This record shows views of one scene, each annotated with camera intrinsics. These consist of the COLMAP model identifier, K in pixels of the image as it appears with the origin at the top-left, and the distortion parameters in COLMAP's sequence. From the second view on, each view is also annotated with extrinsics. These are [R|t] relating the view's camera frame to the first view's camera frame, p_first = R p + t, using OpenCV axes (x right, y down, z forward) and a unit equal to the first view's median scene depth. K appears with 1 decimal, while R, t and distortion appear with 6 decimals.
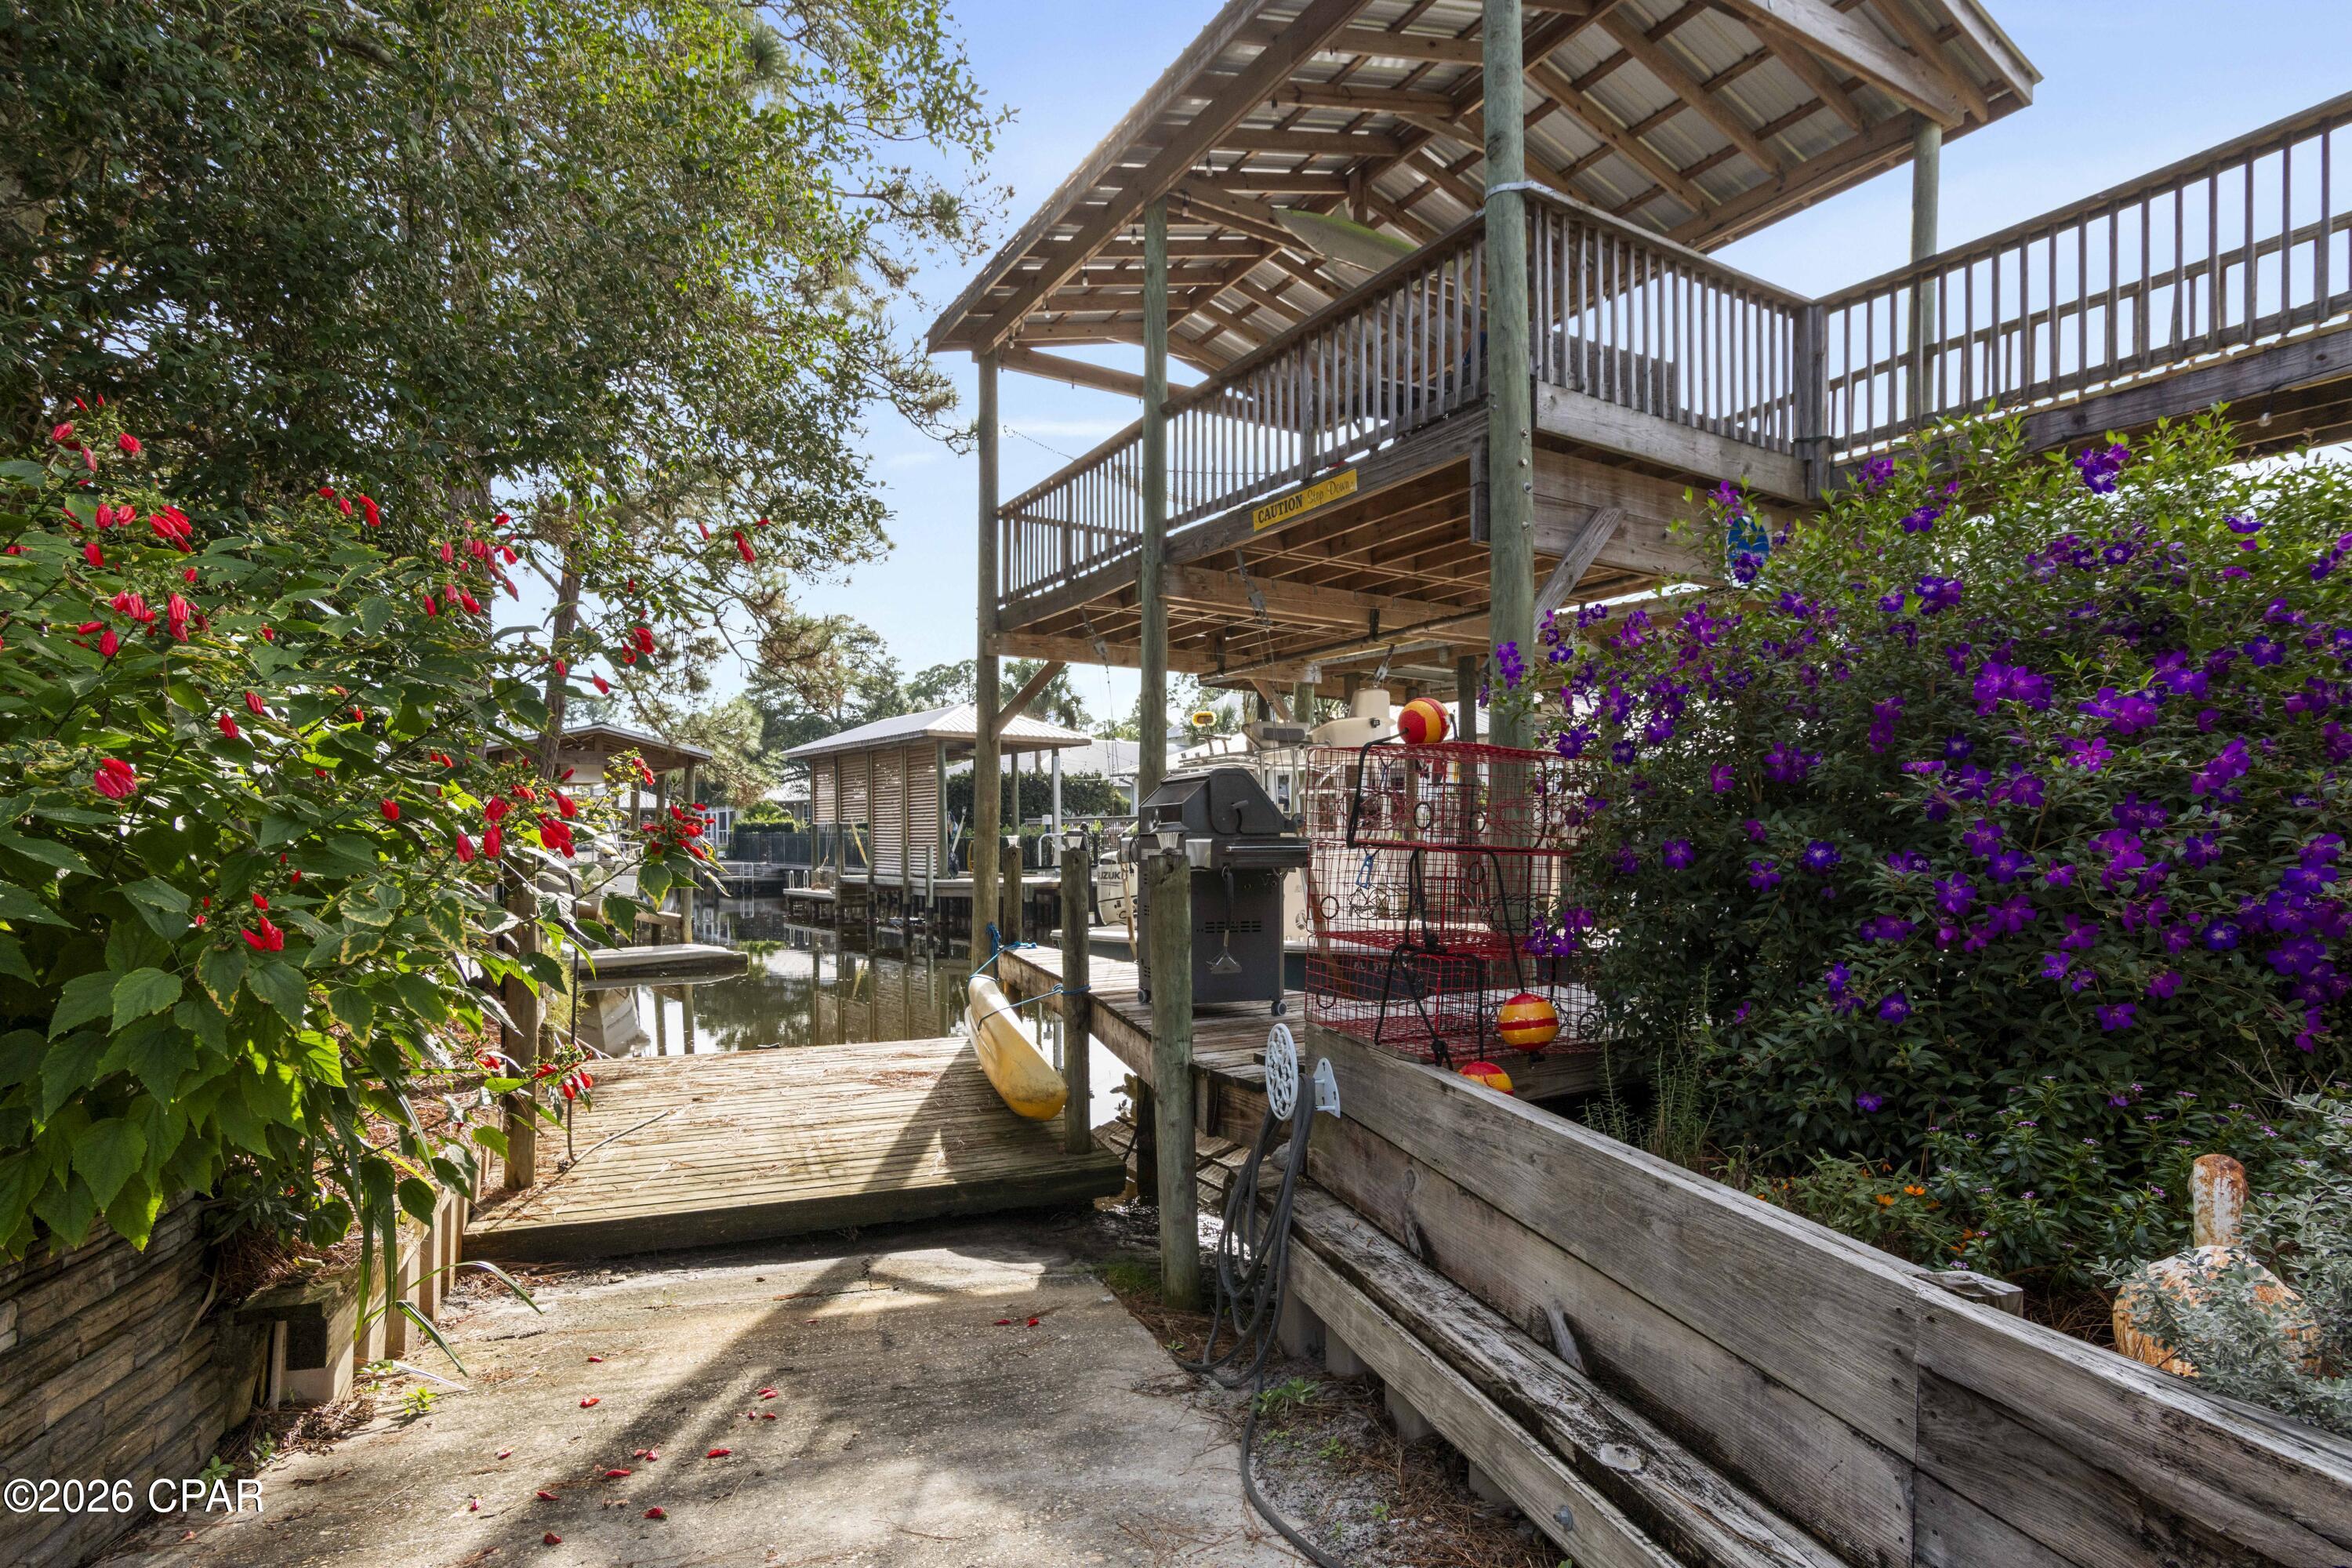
lens RADIAL K [[1160.2, 0, 1166.5], [0, 1160.2, 858.6], [0, 0, 1]] dist [0.003508, 0.000069]
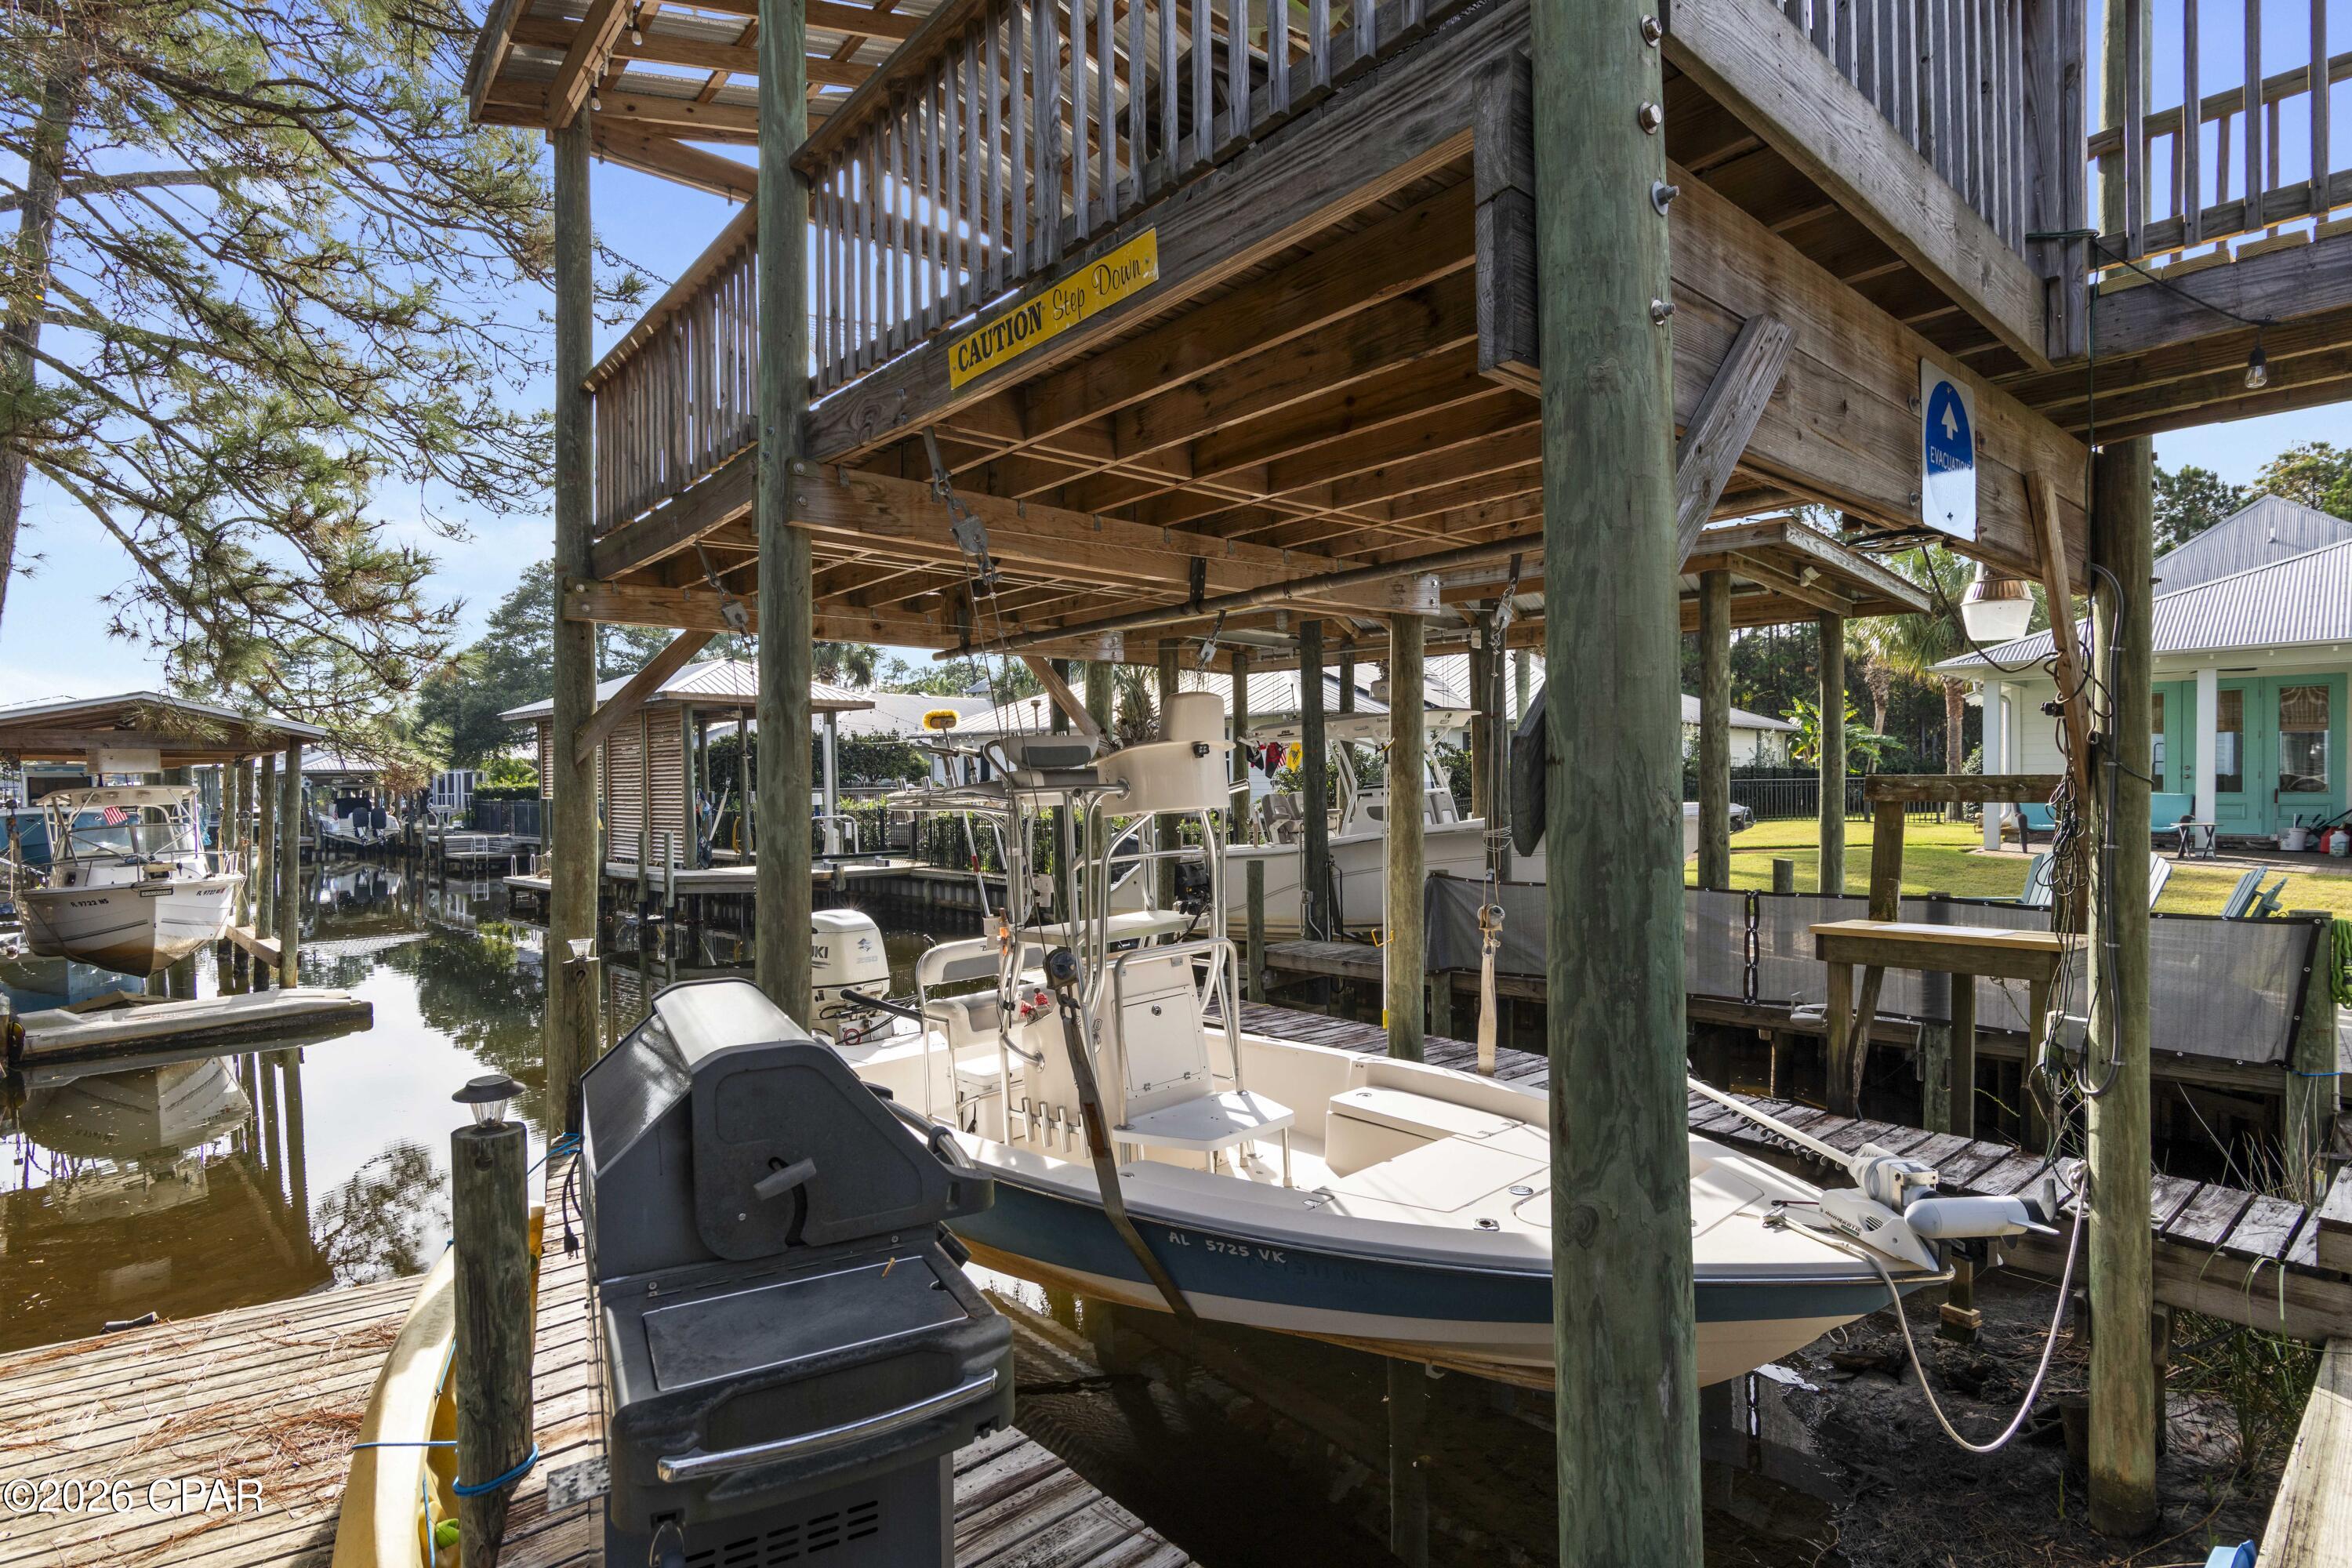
lens RADIAL K [[1160.2, 0, 1207.5], [0, 1160.2, 797.1], [0, 0, 1]] dist [0.003508, 0.000069]
pose [[0.982132, -0.016372, 0.187478, 0.049092], [0.017915, 0.999818, -0.006540, -0.061555], [-0.187337, 0.009782, 0.982247, 0.289338]]
